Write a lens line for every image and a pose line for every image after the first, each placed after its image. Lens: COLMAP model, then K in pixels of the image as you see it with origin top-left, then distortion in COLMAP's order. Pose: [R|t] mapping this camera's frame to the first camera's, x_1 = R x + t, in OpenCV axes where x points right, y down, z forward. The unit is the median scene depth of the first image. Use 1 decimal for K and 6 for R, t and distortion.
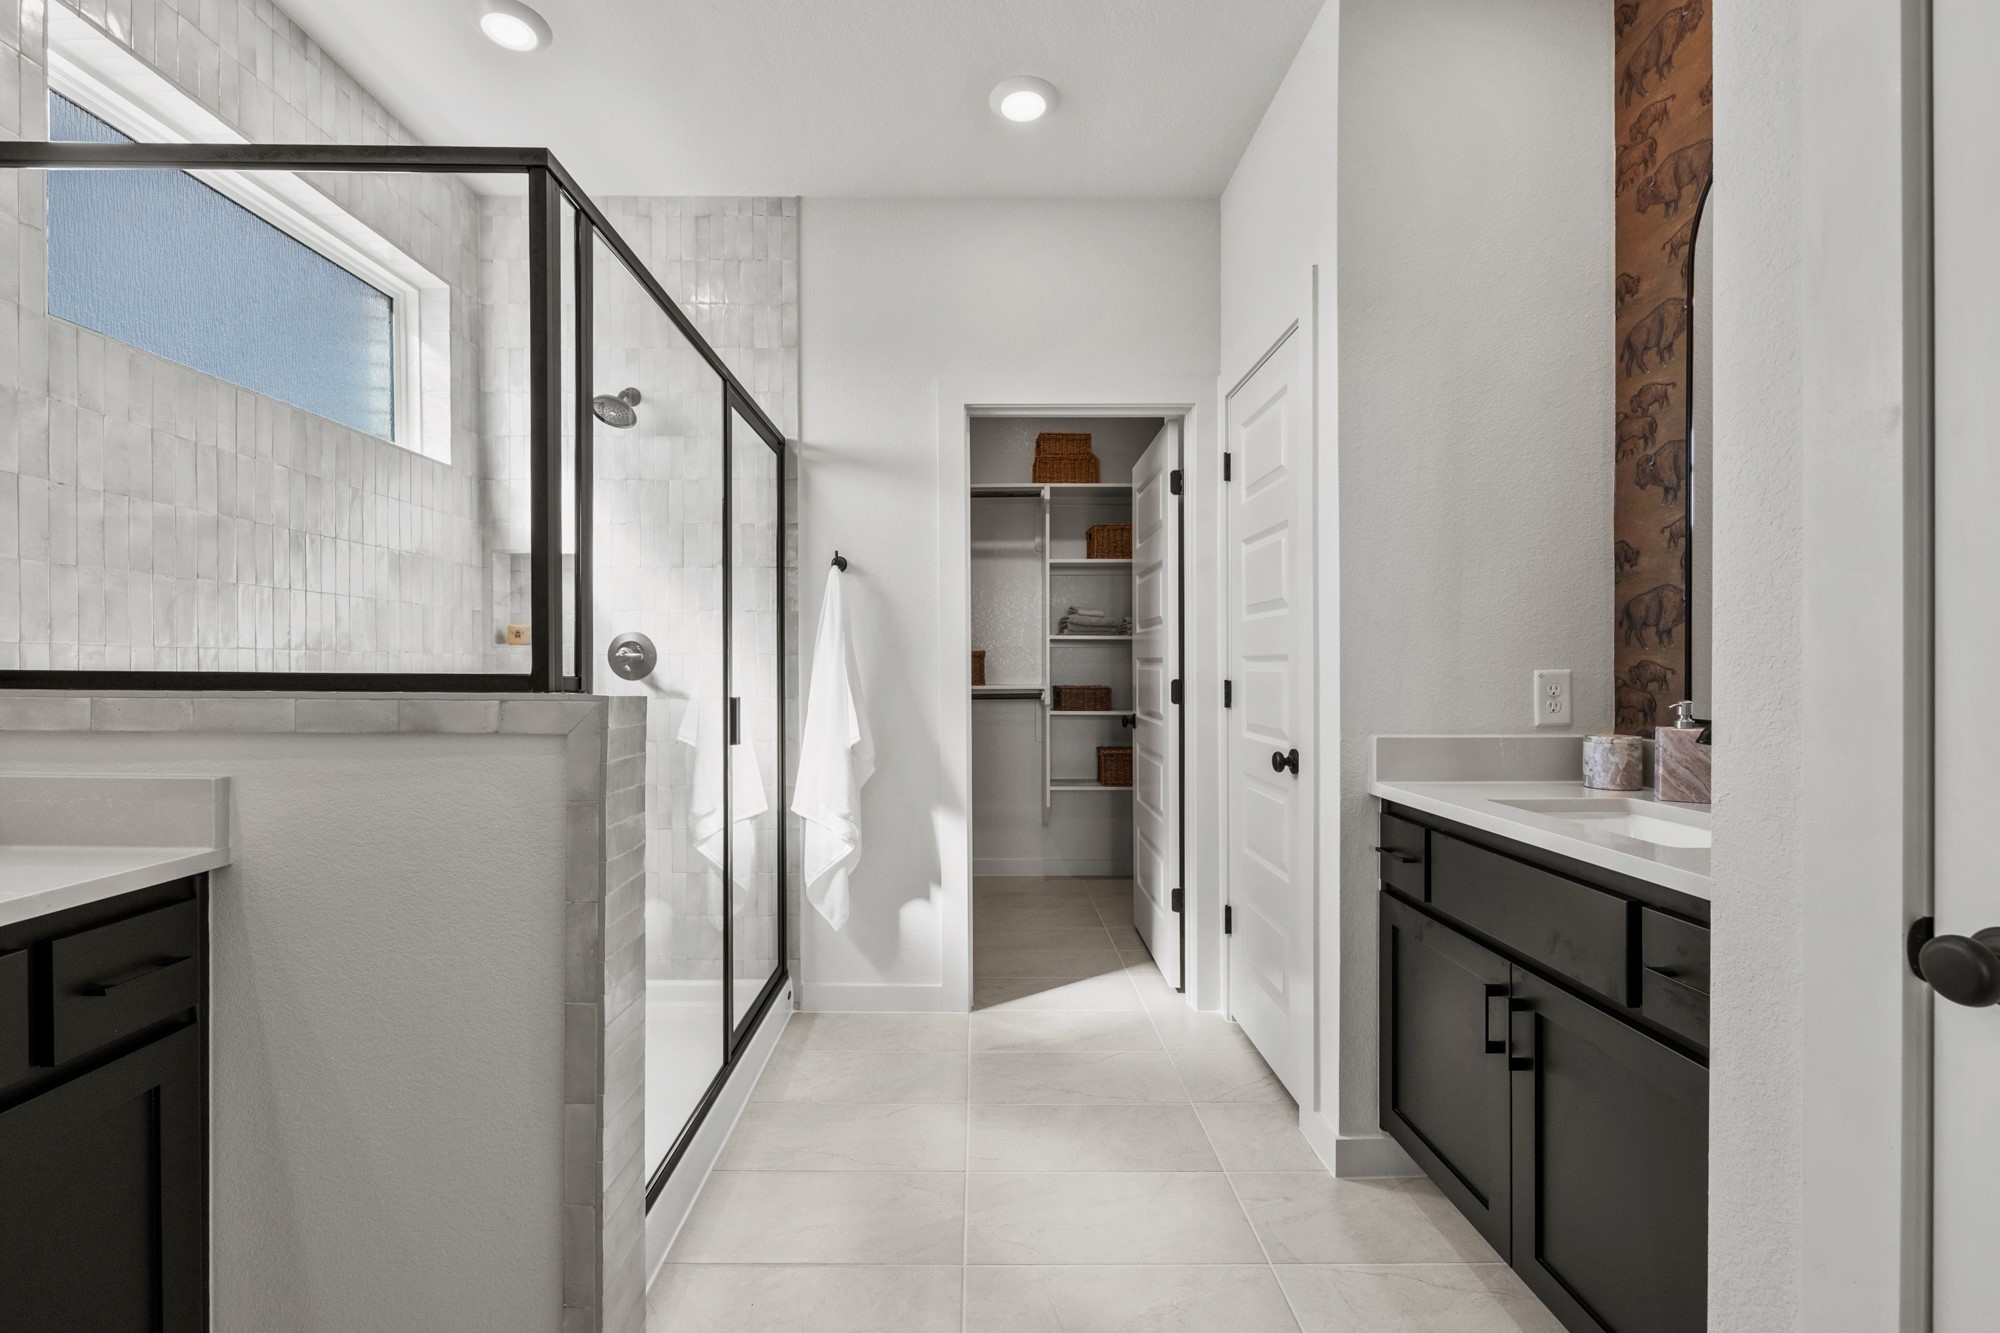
lens RADIAL K [[829.4, 0, 1000.0], [0, 829.4, 666.5], [0, 0, 1]] dist [-0.000340, -0.000069]
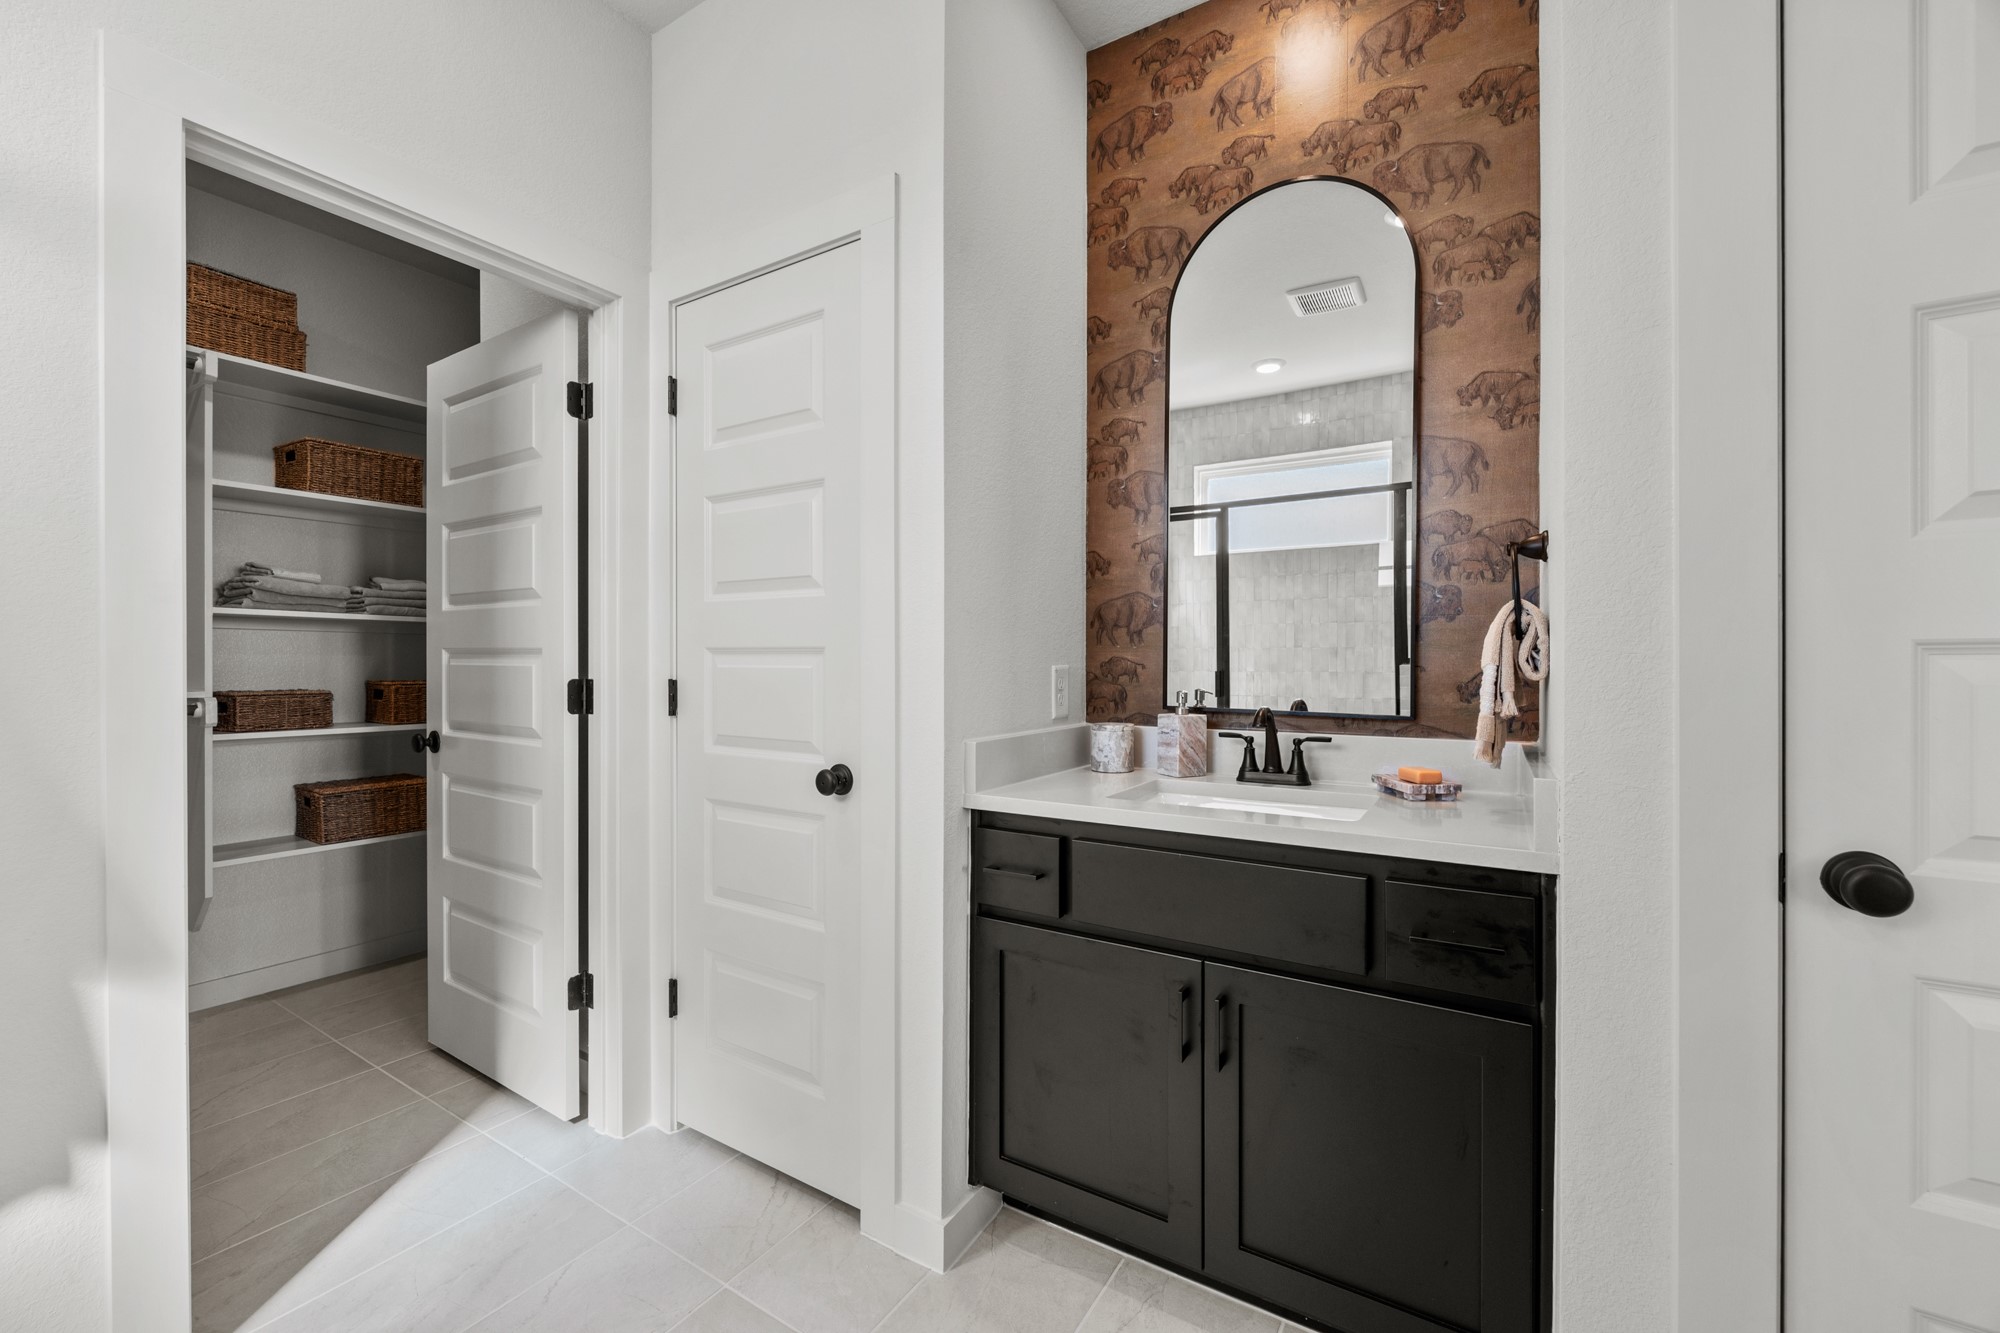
lens RADIAL K [[805.2, 0, 999.3], [0, 805.2, 659.0], [0, 0, 1]] dist [0.000287, 0.000205]
pose [[0.560486, 0.002632, 0.828159, -0.233017], [-0.002095, 0.999996, -0.001760, -0.001854], [-0.828161, -0.000749, 0.560490, 0.486245]]
